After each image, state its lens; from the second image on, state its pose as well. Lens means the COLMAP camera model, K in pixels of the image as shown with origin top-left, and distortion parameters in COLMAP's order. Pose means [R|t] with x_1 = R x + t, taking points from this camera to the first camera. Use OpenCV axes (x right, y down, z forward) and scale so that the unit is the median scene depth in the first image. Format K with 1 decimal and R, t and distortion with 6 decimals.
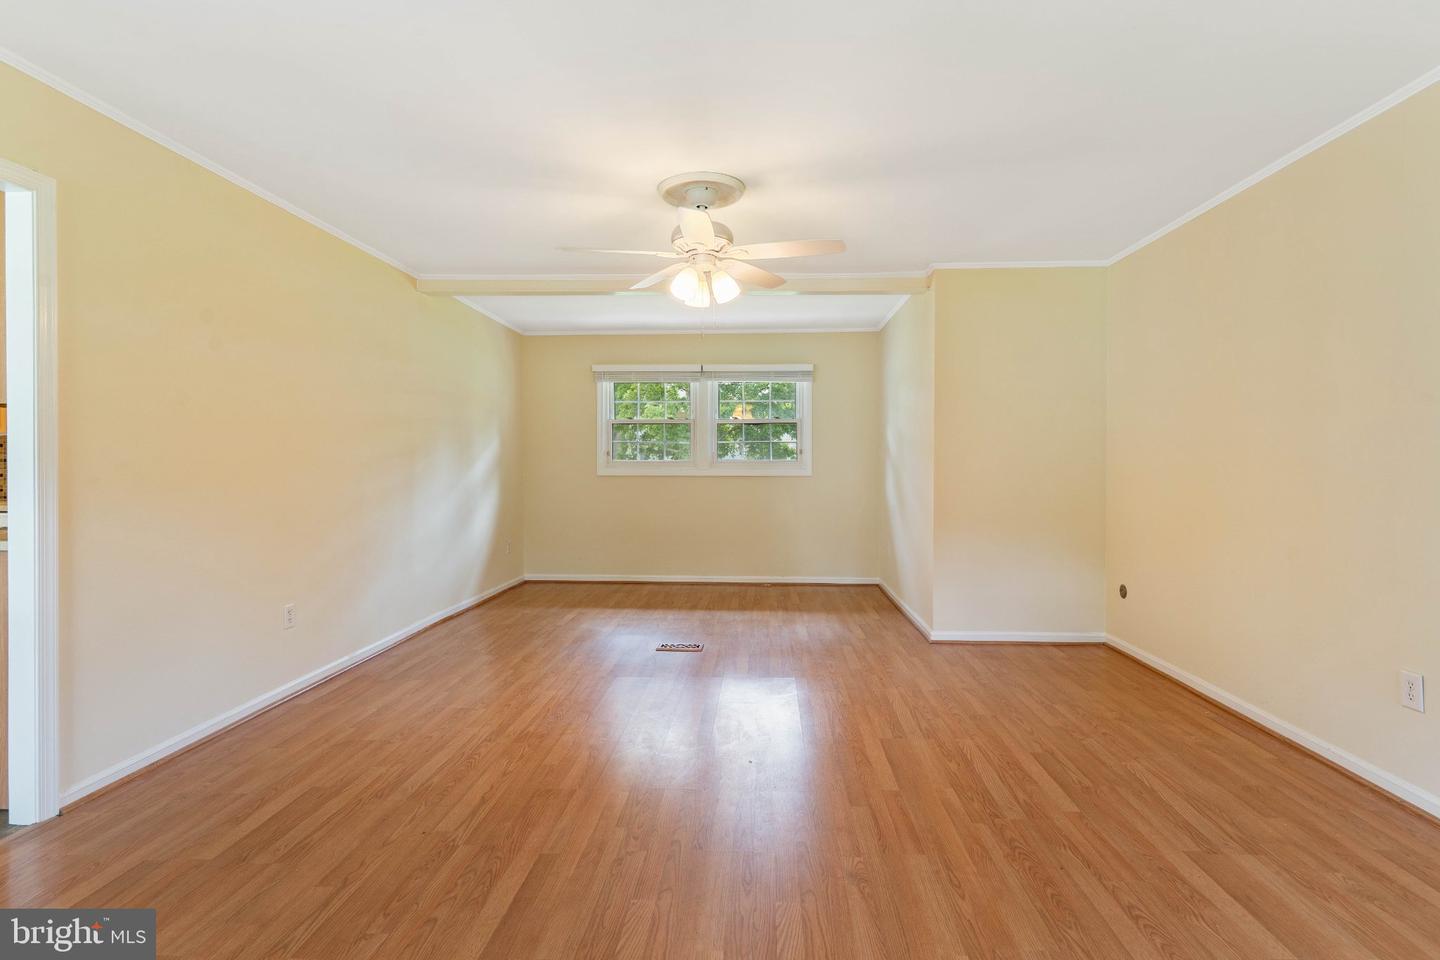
lens RADIAL K [[715.7, 0, 721.7], [0, 715.7, 468.4], [0, 0, 1]] dist [-0.002966, 0.001608]
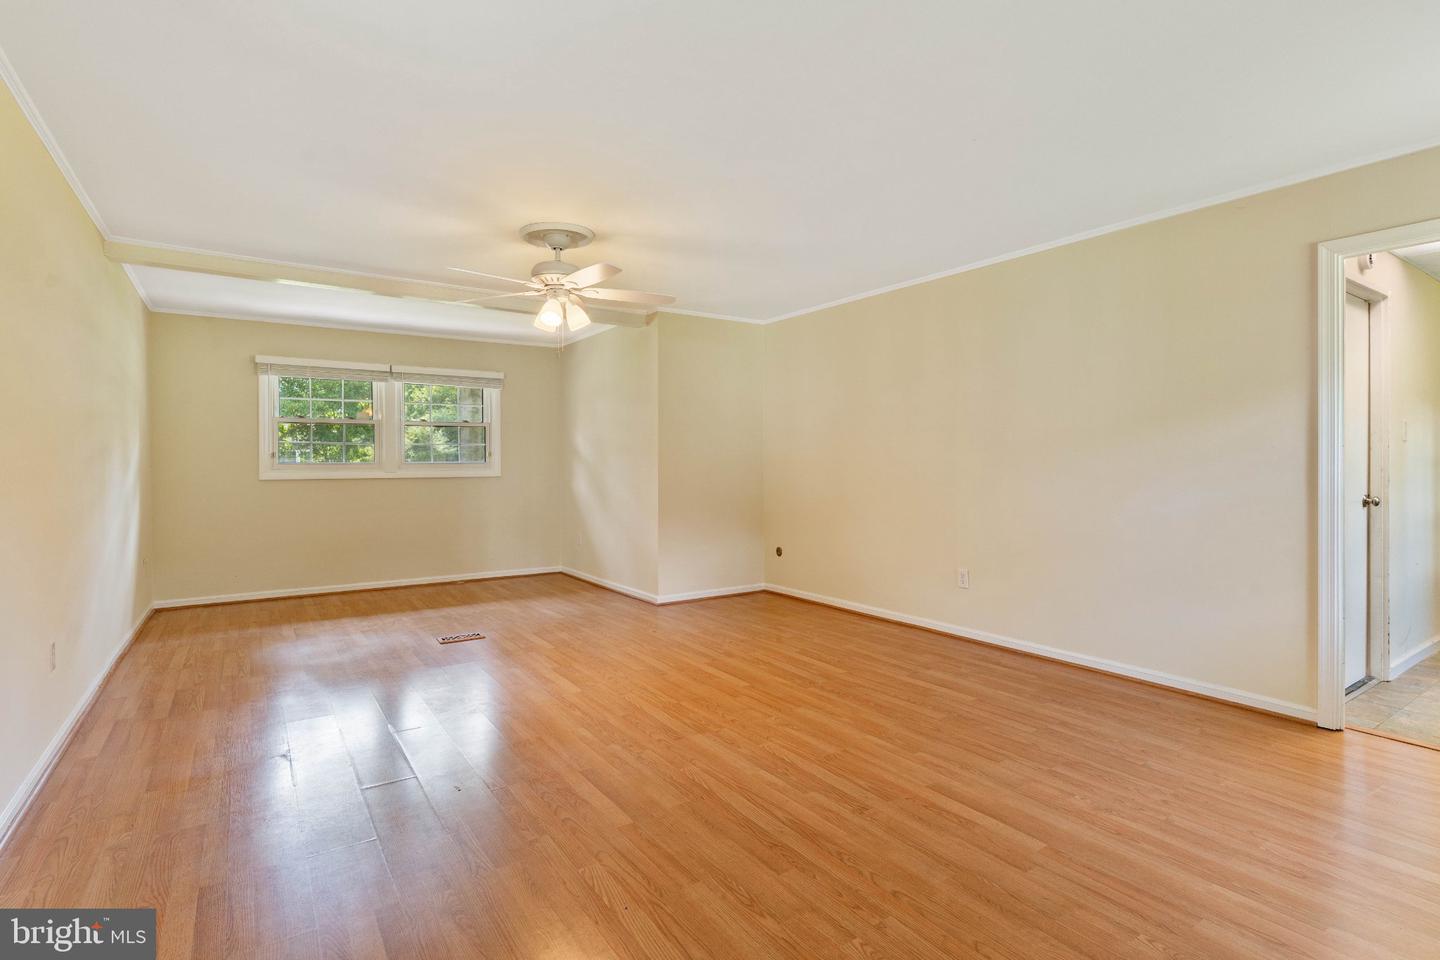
lens RADIAL K [[715.7, 0, 721.7], [0, 715.7, 468.4], [0, 0, 1]] dist [-0.002966, 0.001608]
pose [[0.793108, -0.007586, 0.609034, -0.469423], [0.009844, 0.999951, -0.000365, 0.002969], [-0.609001, 0.006285, 0.793144, -0.092922]]
